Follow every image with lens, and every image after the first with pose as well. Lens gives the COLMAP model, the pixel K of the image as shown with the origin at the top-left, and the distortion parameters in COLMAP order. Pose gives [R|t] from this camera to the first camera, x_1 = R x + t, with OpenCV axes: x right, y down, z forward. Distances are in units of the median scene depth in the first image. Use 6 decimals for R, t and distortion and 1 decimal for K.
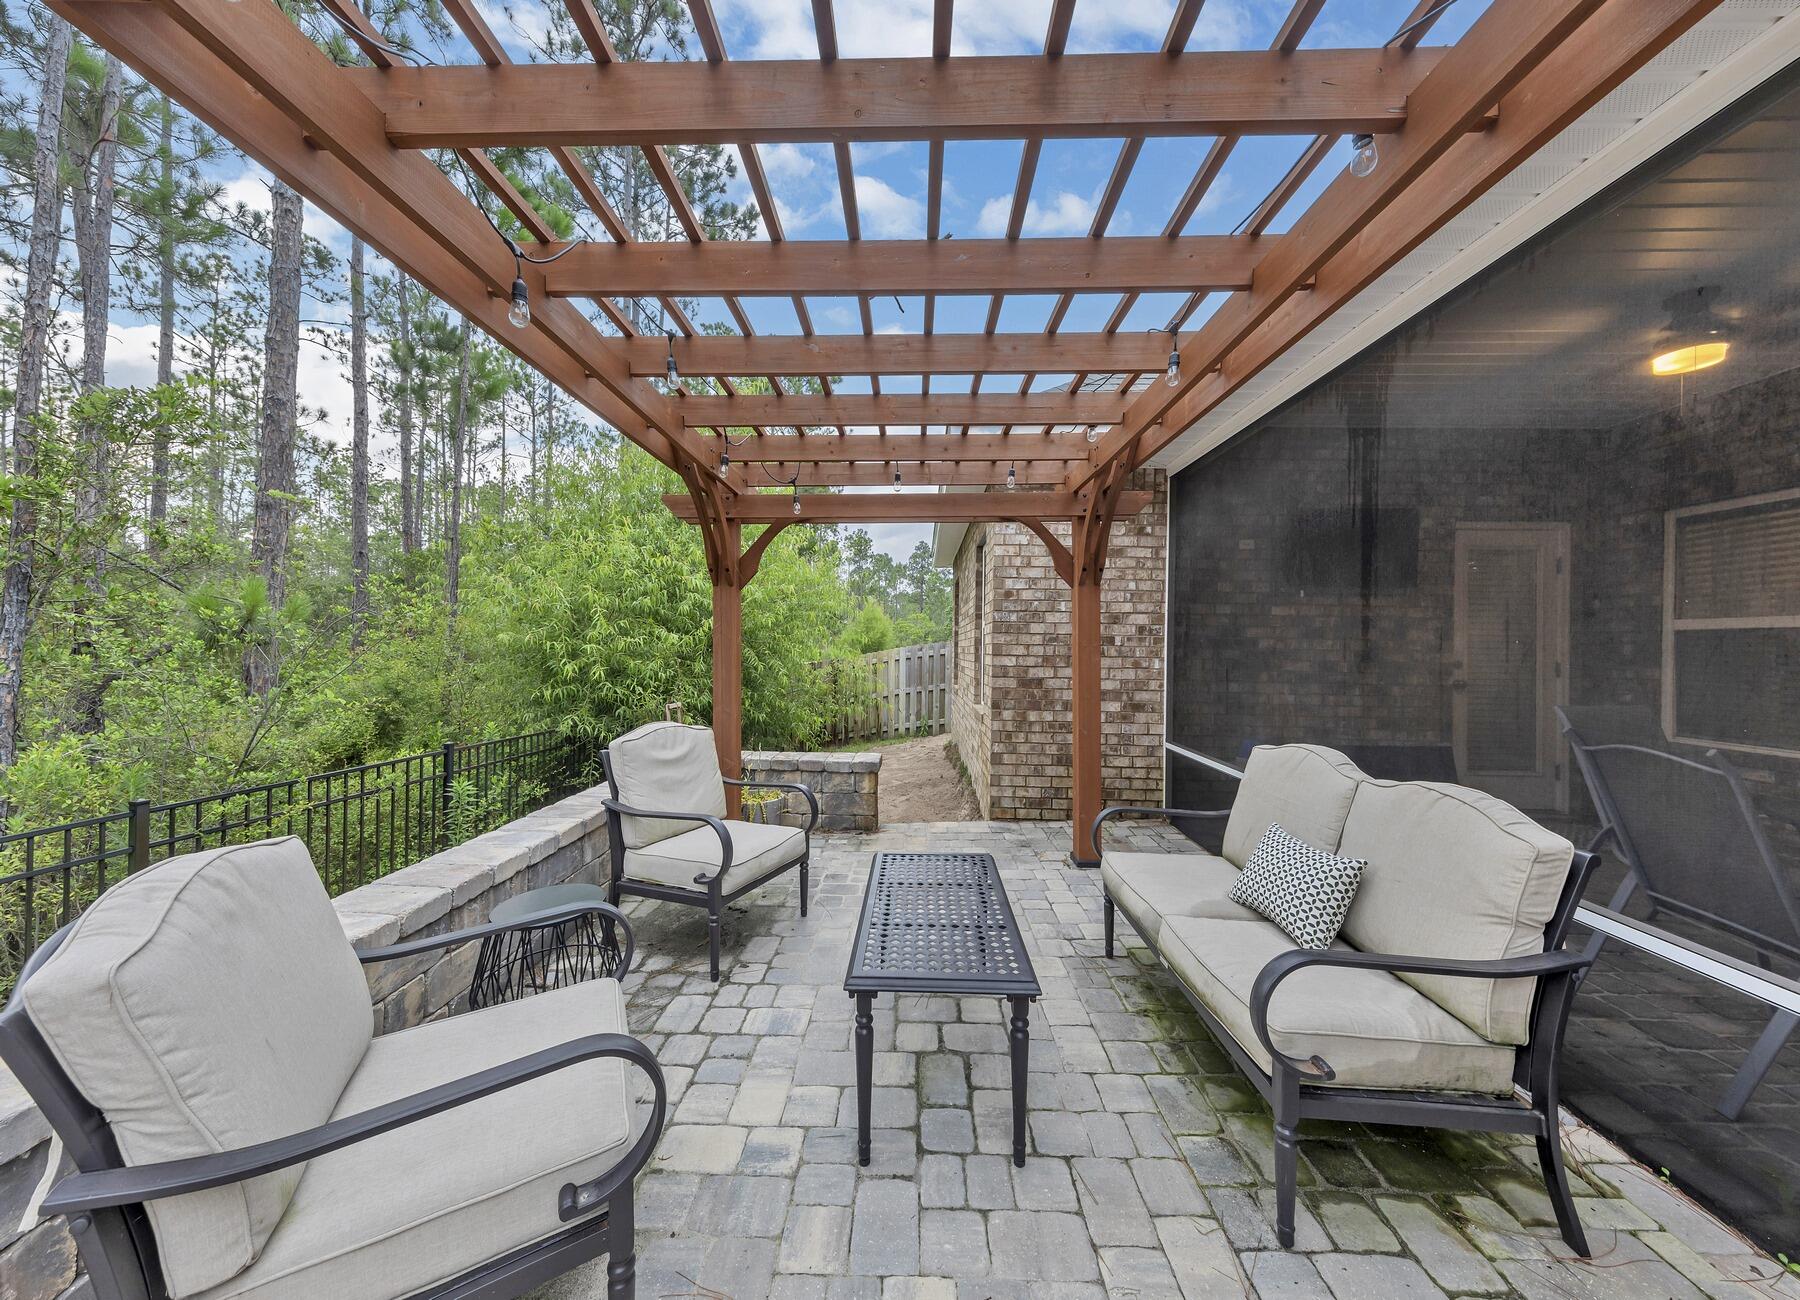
lens RADIAL K [[573.4, 0, 895.3], [0, 573.4, 651.0], [0, 0, 1]] dist [0.000681, -0.000018]
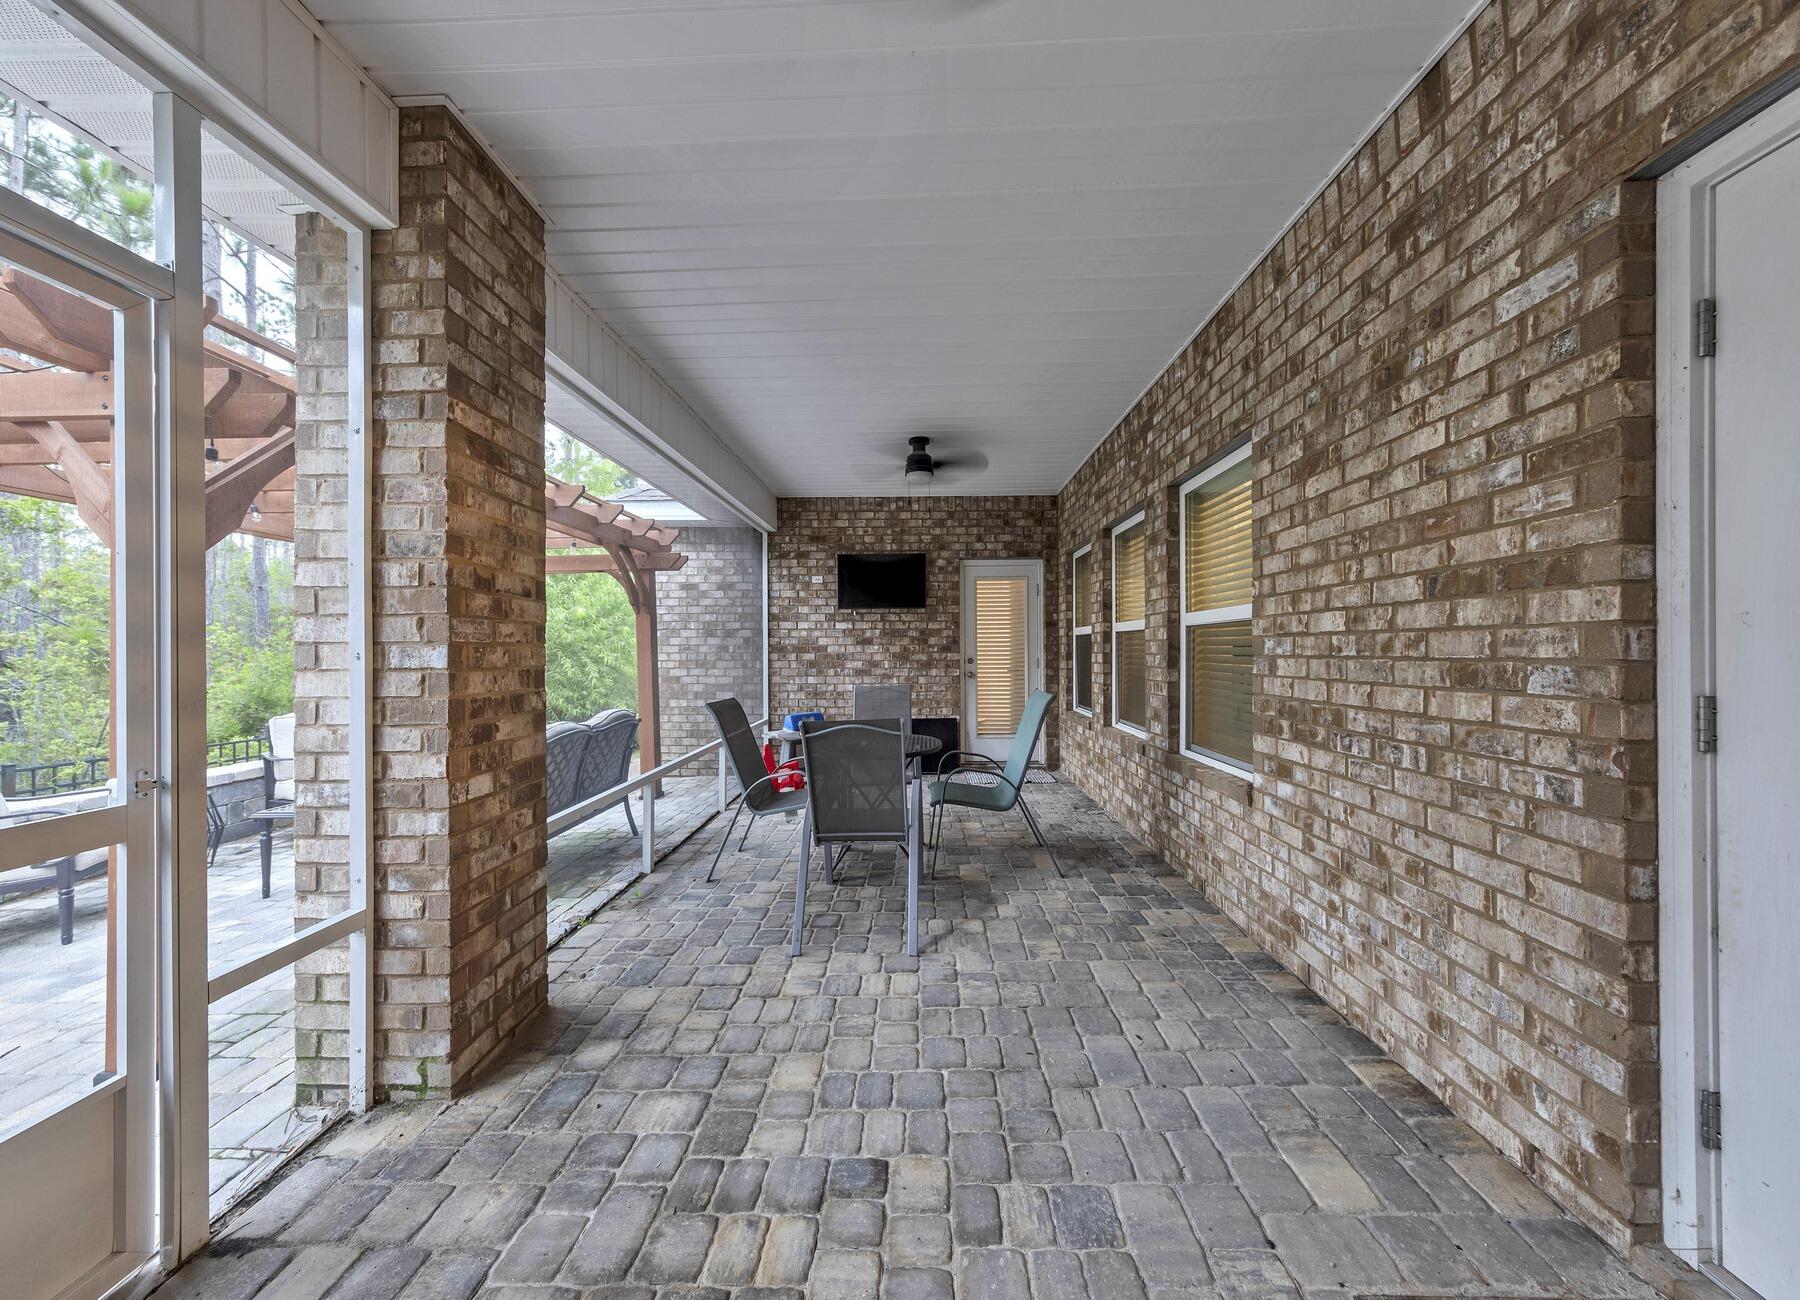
lens RADIAL K [[573.4, 0, 903.5], [0, 573.4, 647.7], [0, 0, 1]] dist [0.000681, -0.000018]
pose [[0.999807, -0.019610, 0.001269, 0.815823], [0.019614, 0.999802, -0.003472, -0.007411], [-0.001200, 0.003496, 0.999993, -0.421821]]
